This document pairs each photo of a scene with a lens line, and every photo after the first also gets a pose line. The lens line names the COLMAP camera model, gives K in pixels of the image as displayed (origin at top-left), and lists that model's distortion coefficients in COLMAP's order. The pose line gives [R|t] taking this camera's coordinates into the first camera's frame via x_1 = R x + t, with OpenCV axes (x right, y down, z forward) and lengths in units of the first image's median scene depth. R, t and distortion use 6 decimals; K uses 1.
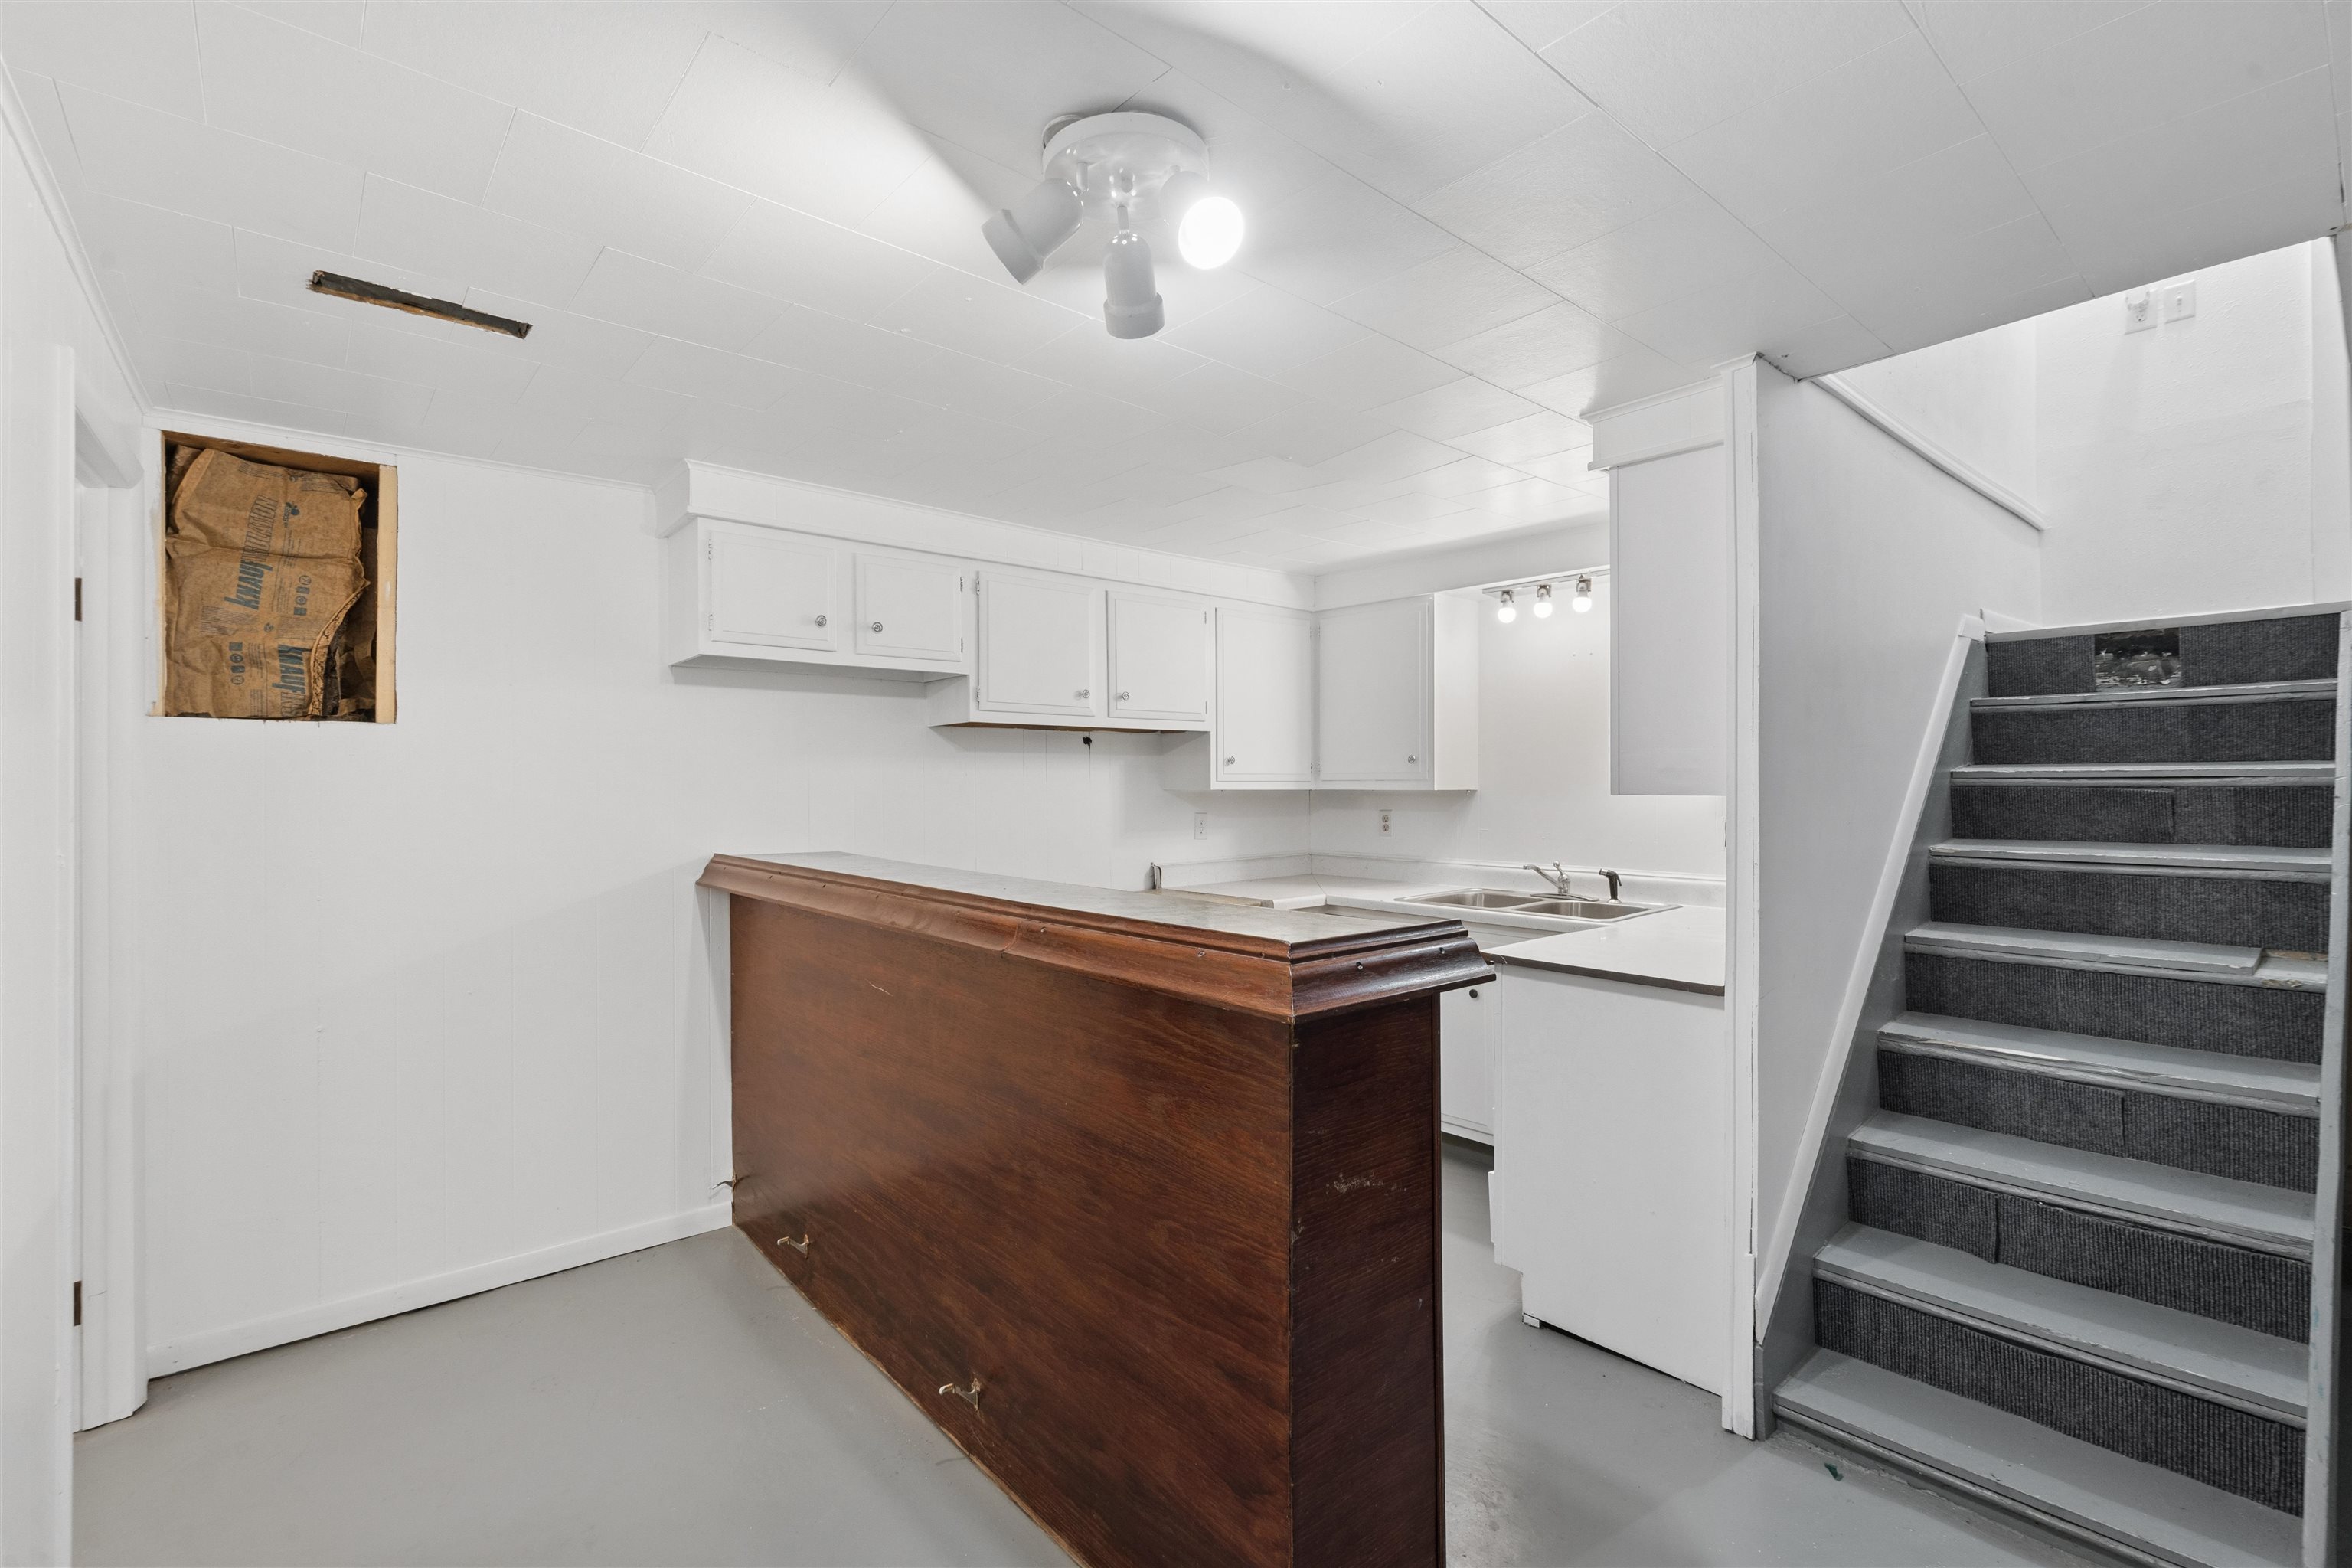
lens RADIAL K [[1085.4, 0, 1184.7], [0, 1085.4, 784.4], [0, 0, 1]] dist [-0.021290, 0.000851]
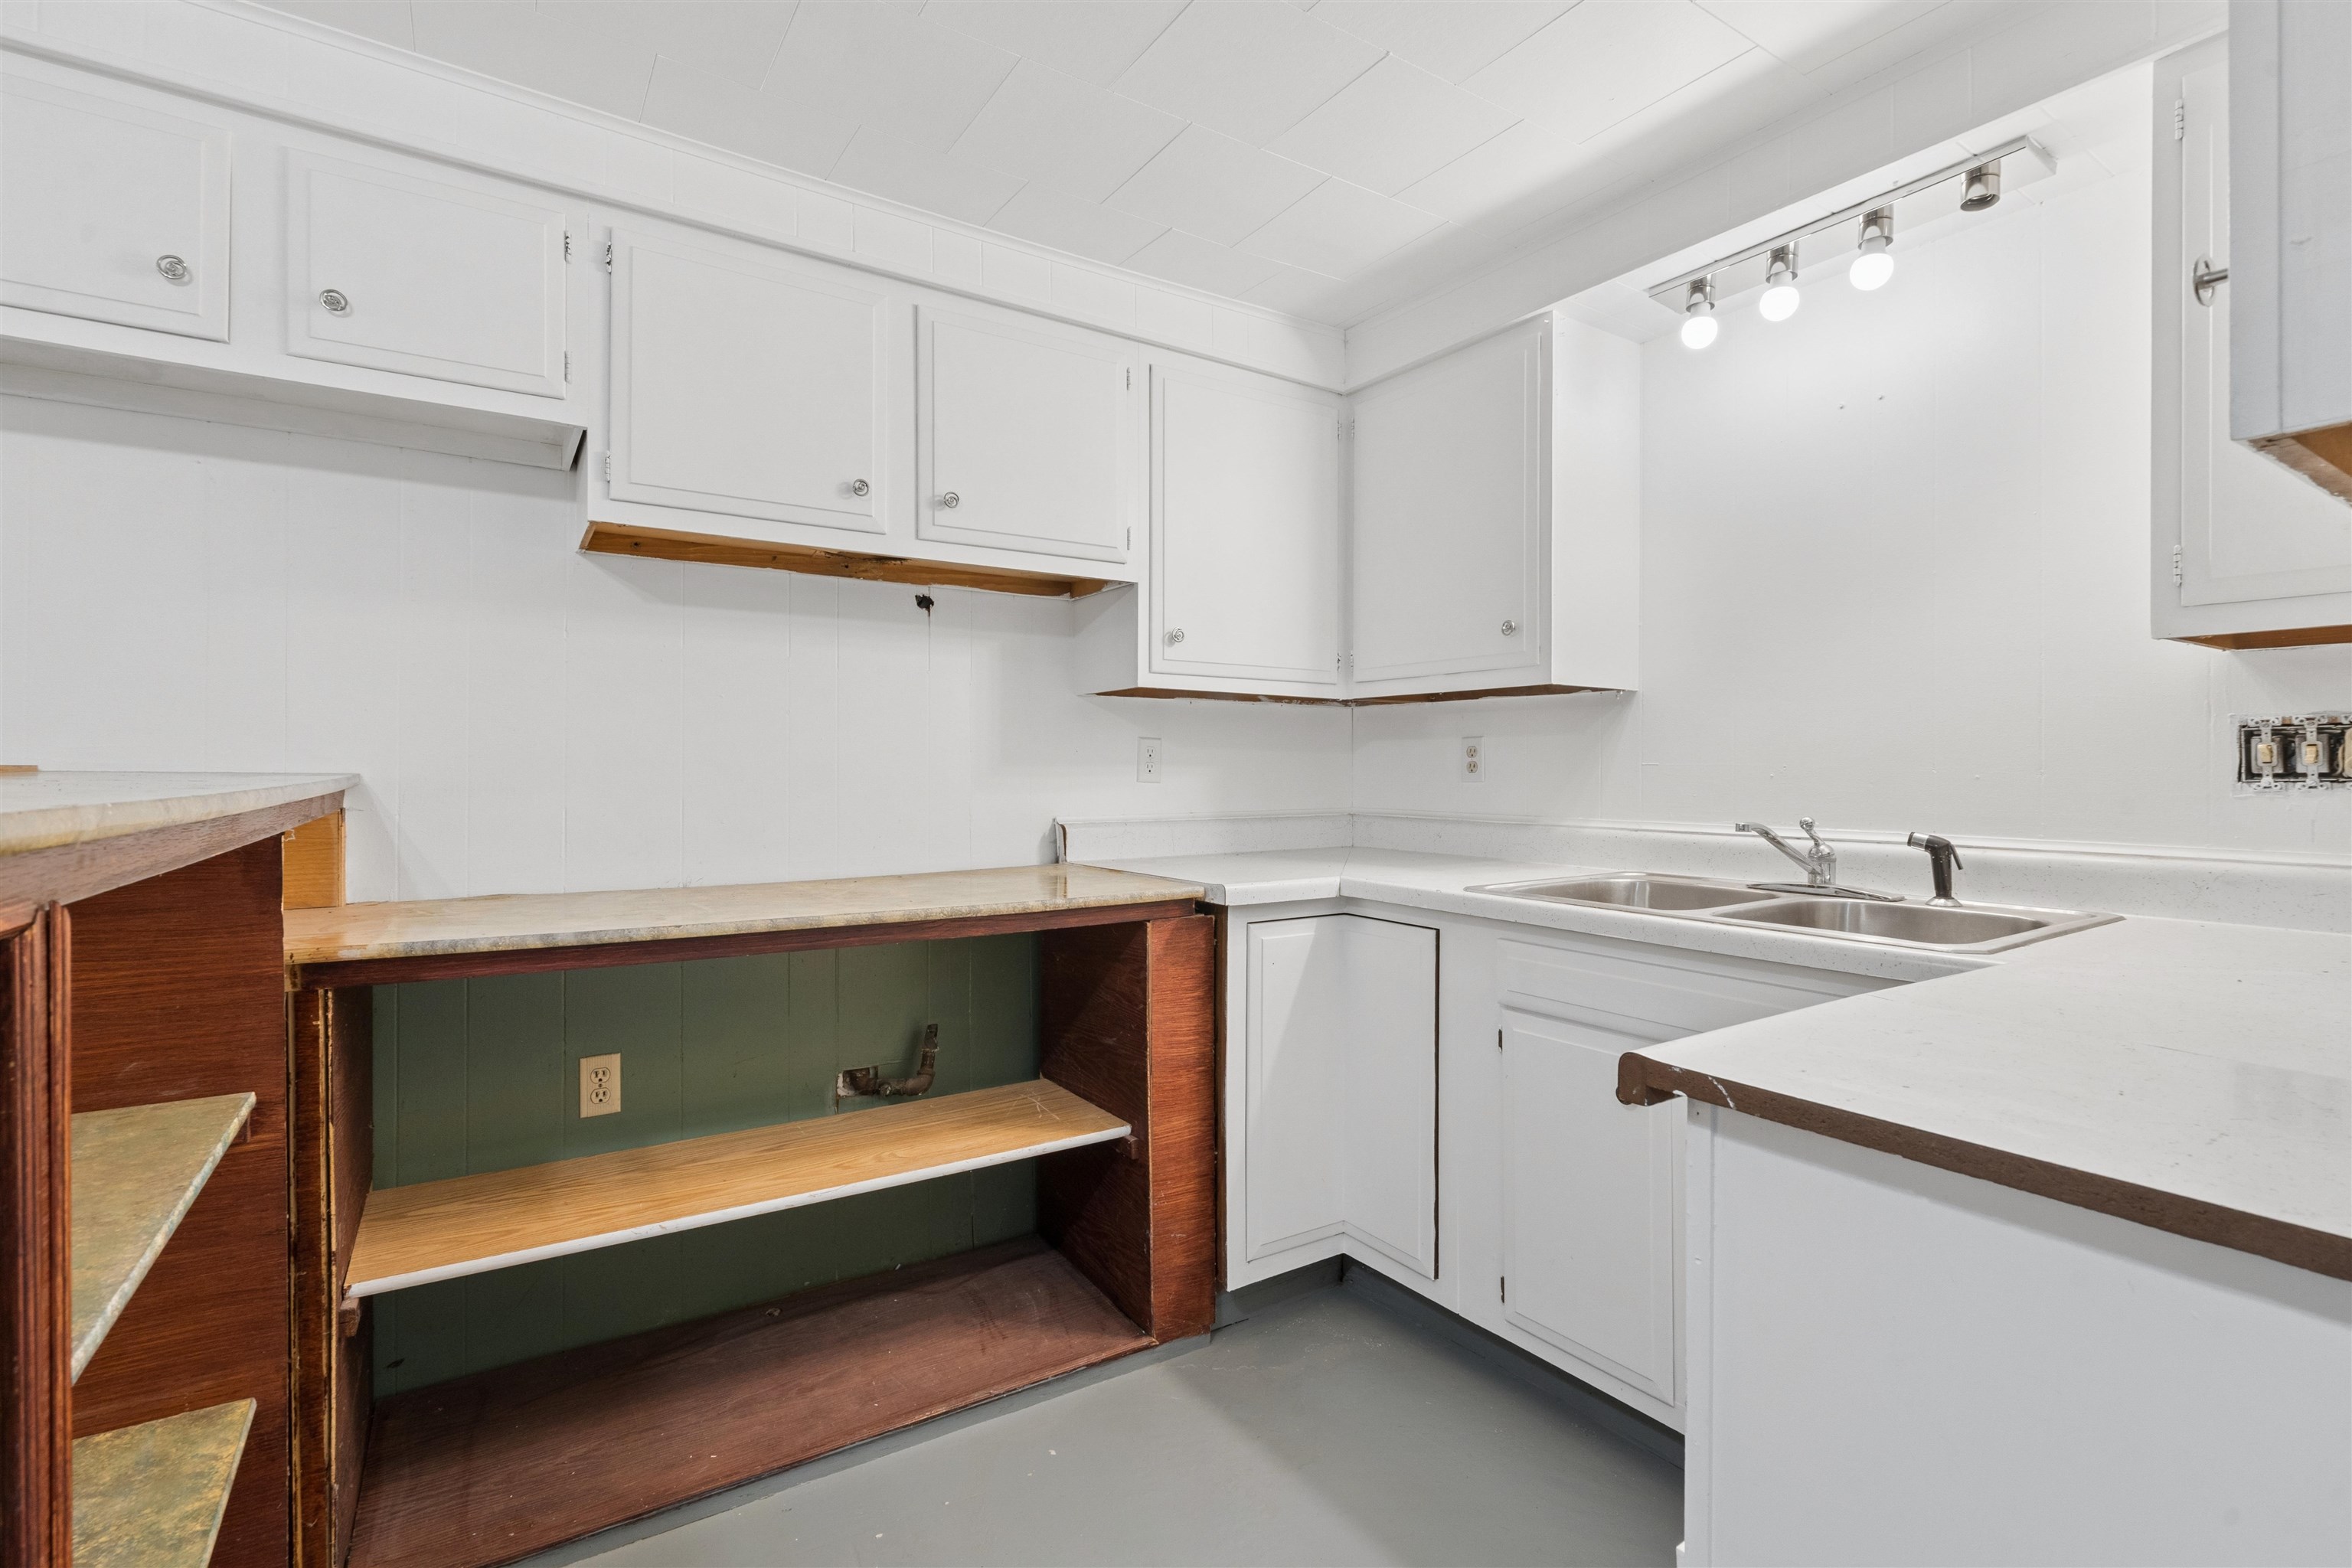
lens RADIAL K [[1085.4, 0, 1167.5], [0, 1085.4, 775.3], [0, 0, 1]] dist [-0.021290, 0.000851]
pose [[0.989020, 0.007382, -0.147594, 0.127755], [-0.007216, 0.999973, 0.001662, 0.051861], [0.147602, -0.000578, 0.989047, 0.467213]]
